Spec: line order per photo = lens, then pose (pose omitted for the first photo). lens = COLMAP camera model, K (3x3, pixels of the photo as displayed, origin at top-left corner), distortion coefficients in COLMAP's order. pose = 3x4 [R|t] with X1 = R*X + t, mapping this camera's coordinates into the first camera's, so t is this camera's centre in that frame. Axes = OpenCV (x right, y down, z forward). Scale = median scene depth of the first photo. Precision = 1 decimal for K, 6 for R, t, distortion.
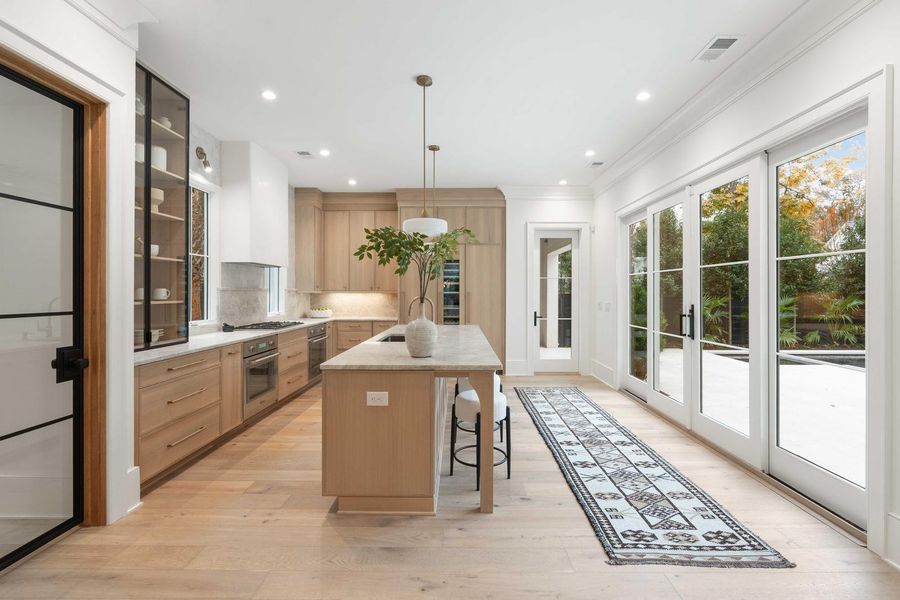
lens RADIAL K [[412.3, 0, 461.2], [0, 412.3, 292.9], [0, 0, 1]] dist [-0.007138, 0.001012]
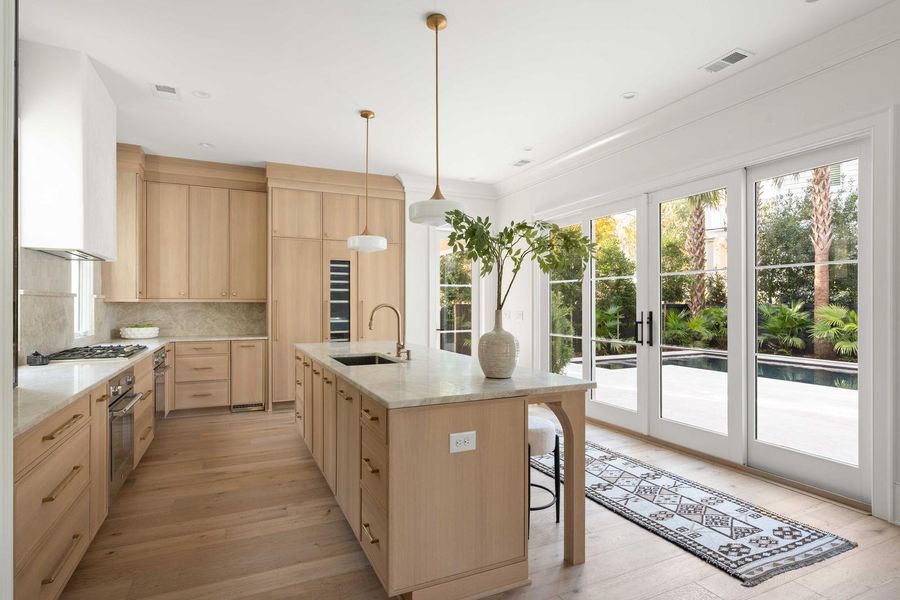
lens RADIAL K [[460.4, 0, 451.3], [0, 460.4, 304.3], [0, 0, 1]] dist [-0.010591, 0.002375]
pose [[0.906145, -0.000780, 0.422966, -0.423346], [0.002011, 0.999995, -0.002463, 0.014532], [-0.422962, 0.003083, 0.906142, 0.214356]]
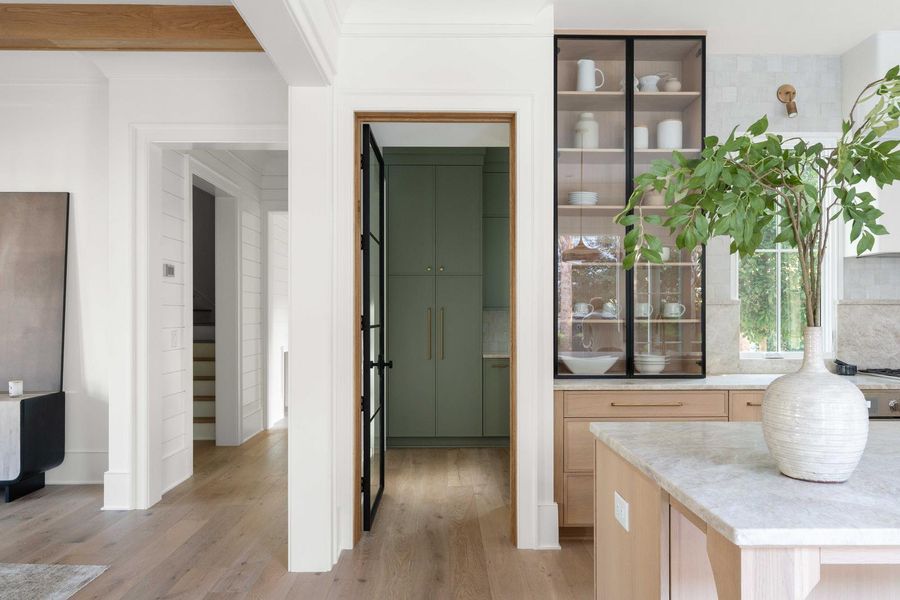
lens RADIAL K [[613.6, 0, 455.3], [0, 613.6, 310.3], [0, 0, 1]] dist [-0.003846, -0.003038]
pose [[0.009409, -0.008160, -0.999922, 0.417170], [-0.000777, 0.999966, -0.008167, 0.012997], [0.999955, 0.000854, 0.009403, 0.602590]]
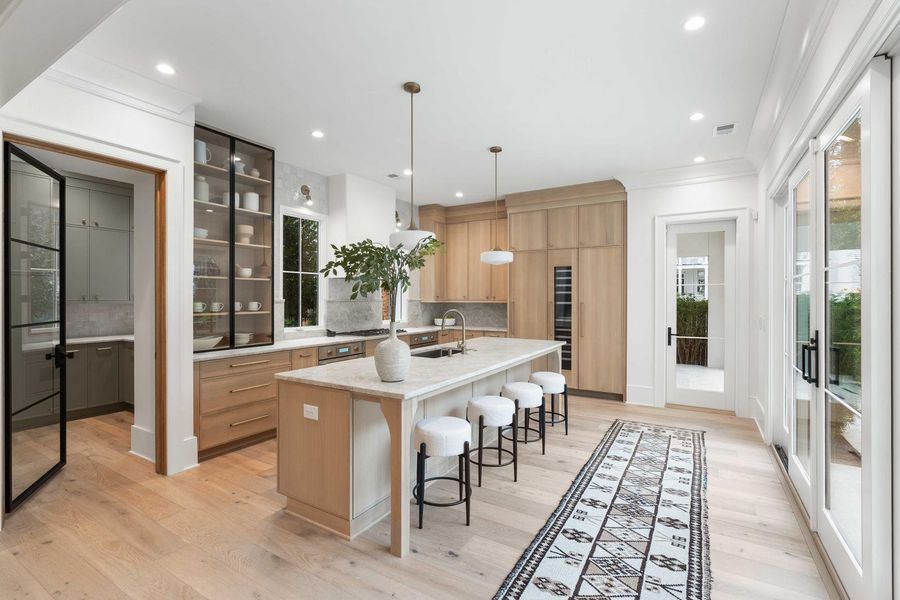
lens RADIAL K [[412.3, 0, 453.4], [0, 412.3, 299.3], [0, 0, 1]] dist [-0.007138, 0.001012]
pose [[0.856841, 0.002027, -0.515576, 0.485613], [-0.000599, 0.999996, 0.002937, -0.023391], [0.515580, -0.002207, 0.856839, 0.223968]]
